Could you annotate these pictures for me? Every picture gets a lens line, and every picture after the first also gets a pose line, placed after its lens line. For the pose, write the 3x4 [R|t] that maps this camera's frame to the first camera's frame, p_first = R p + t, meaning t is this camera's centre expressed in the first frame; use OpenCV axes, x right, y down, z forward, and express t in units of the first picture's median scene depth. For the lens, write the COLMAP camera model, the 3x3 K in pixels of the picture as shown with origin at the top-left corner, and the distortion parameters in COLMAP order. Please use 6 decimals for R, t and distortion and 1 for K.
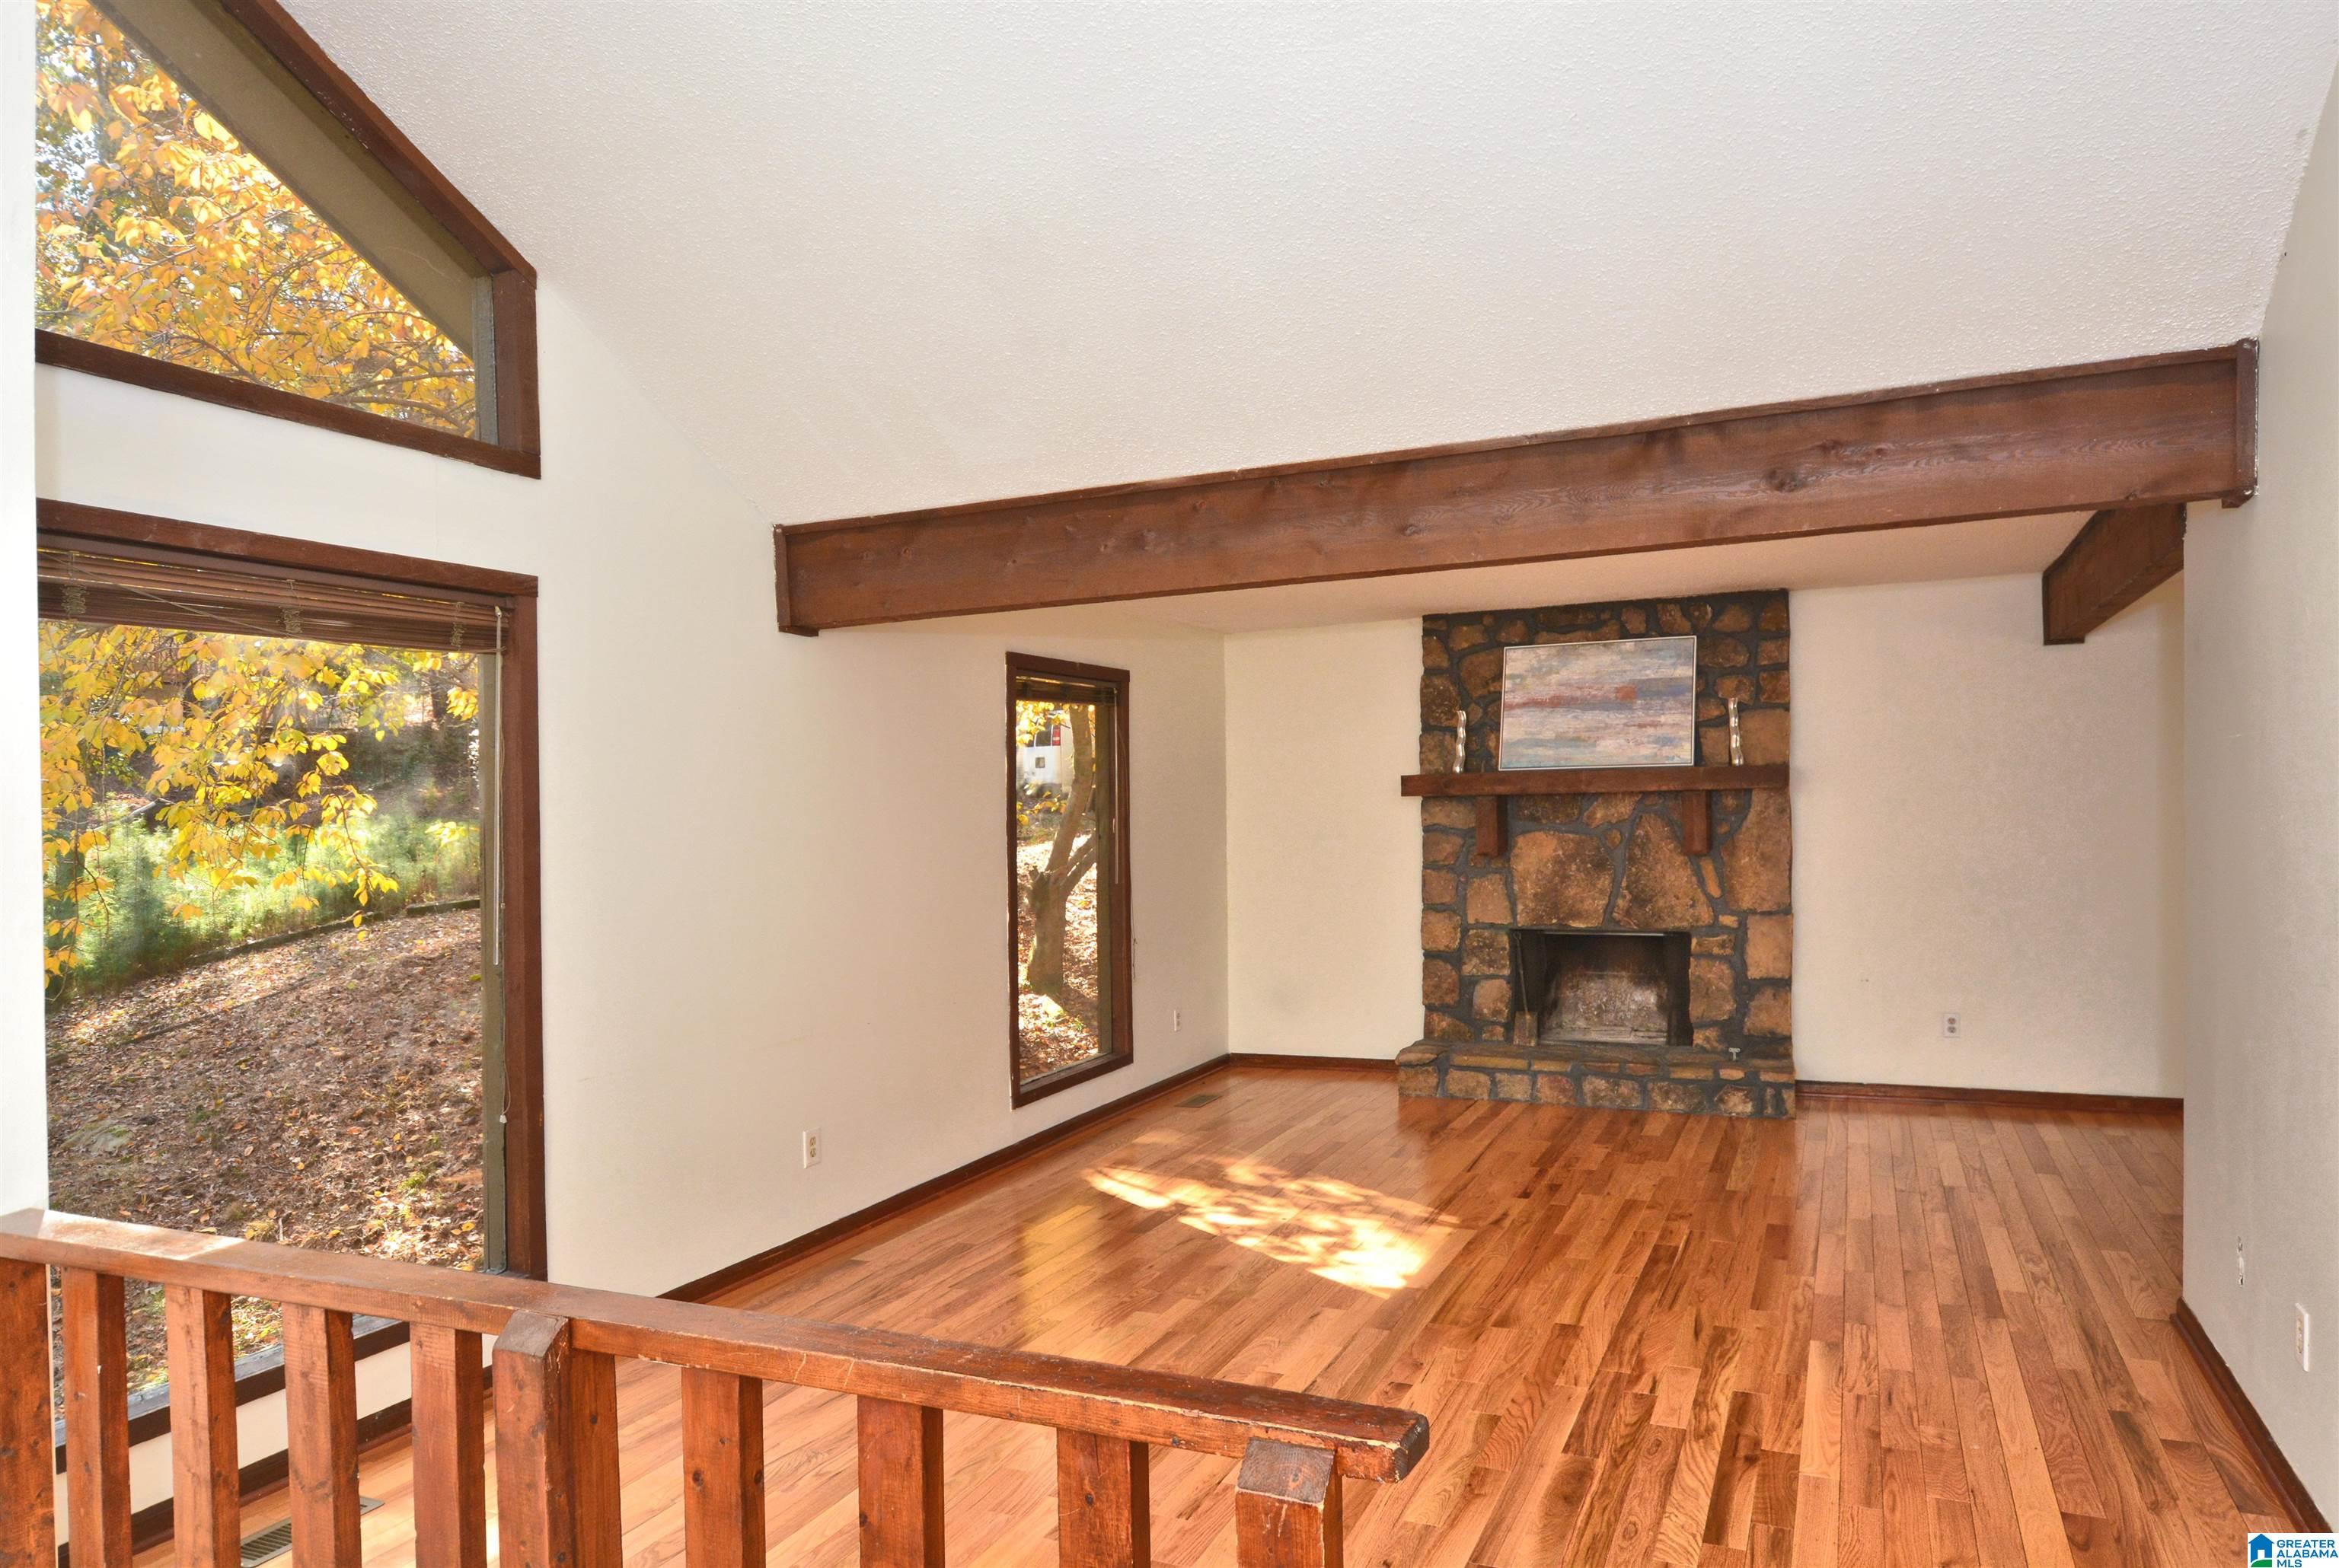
lens RADIAL K [[1447.2, 0, 1169.5], [0, 1447.2, 784.0], [0, 0, 1]] dist [-0.033278, 0.000230]
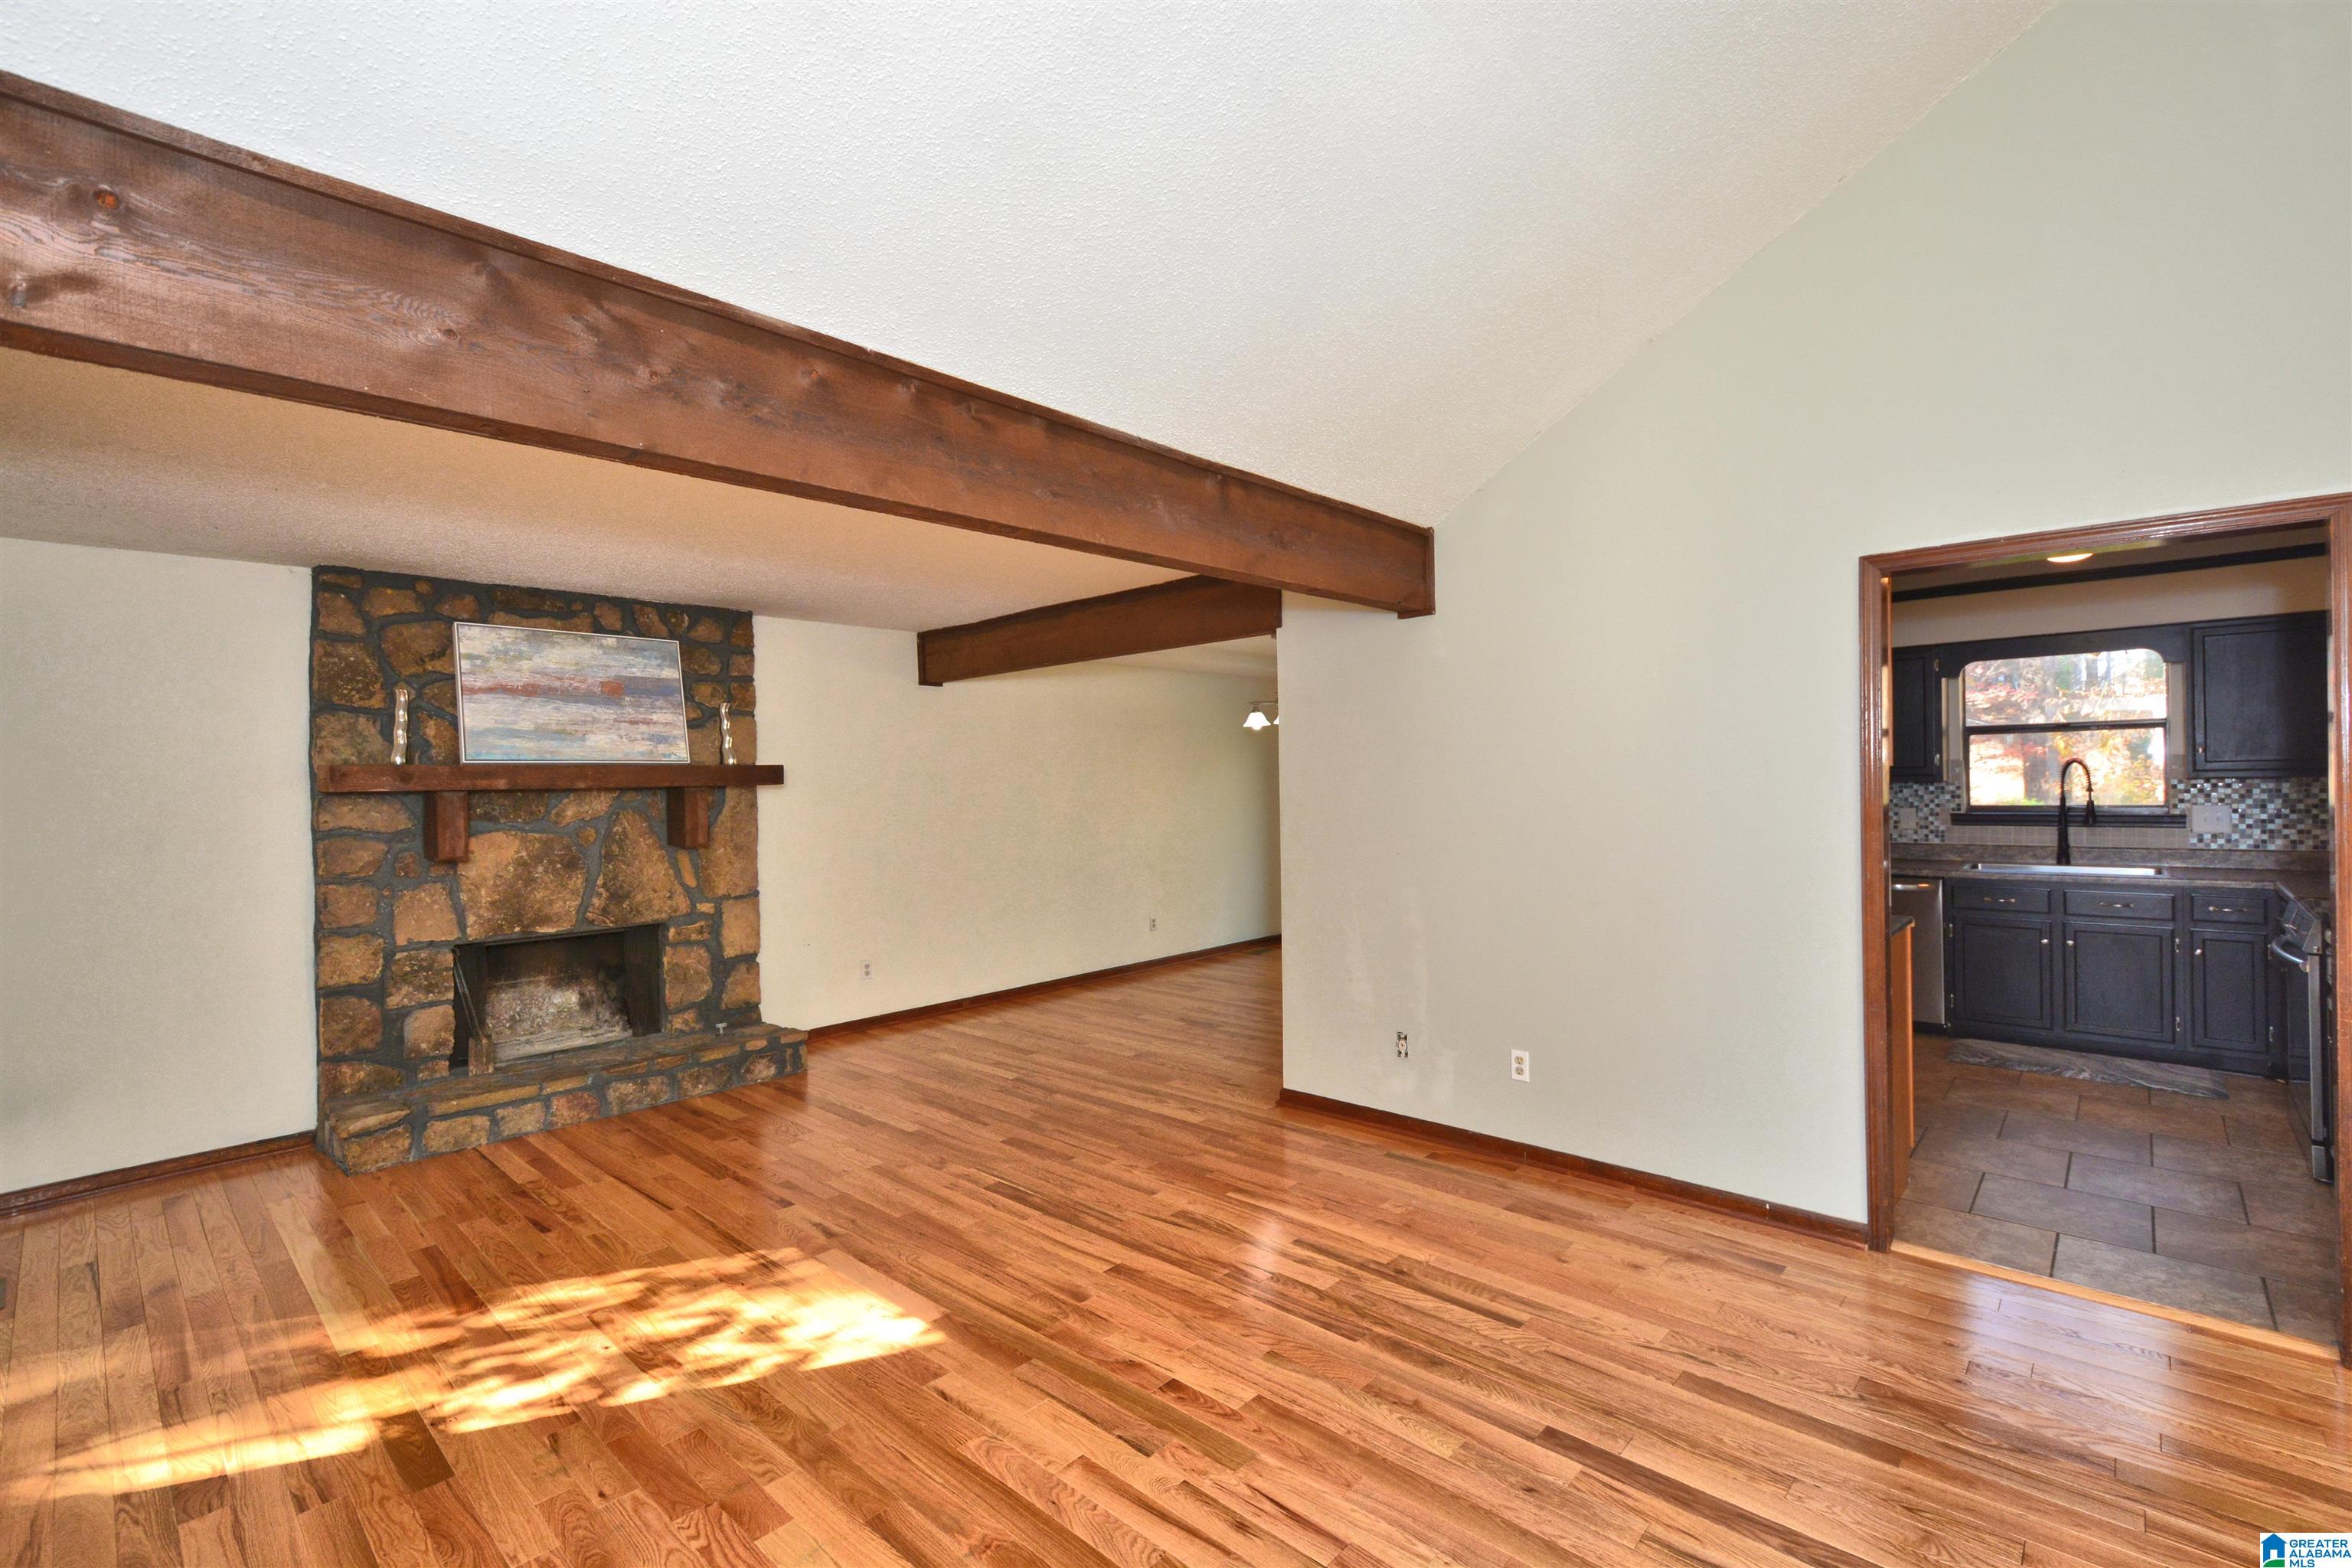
lens RADIAL K [[1035.0, 0, 1260.7], [0, 1035.0, 781.7], [0, 0, 1]] dist [0.002697, -0.008096]
pose [[0.266537, 0.016192, 0.963689, -0.251989], [0.002566, 0.999843, -0.017509, 0.014766], [-0.963821, 0.007140, 0.266454, 0.386483]]
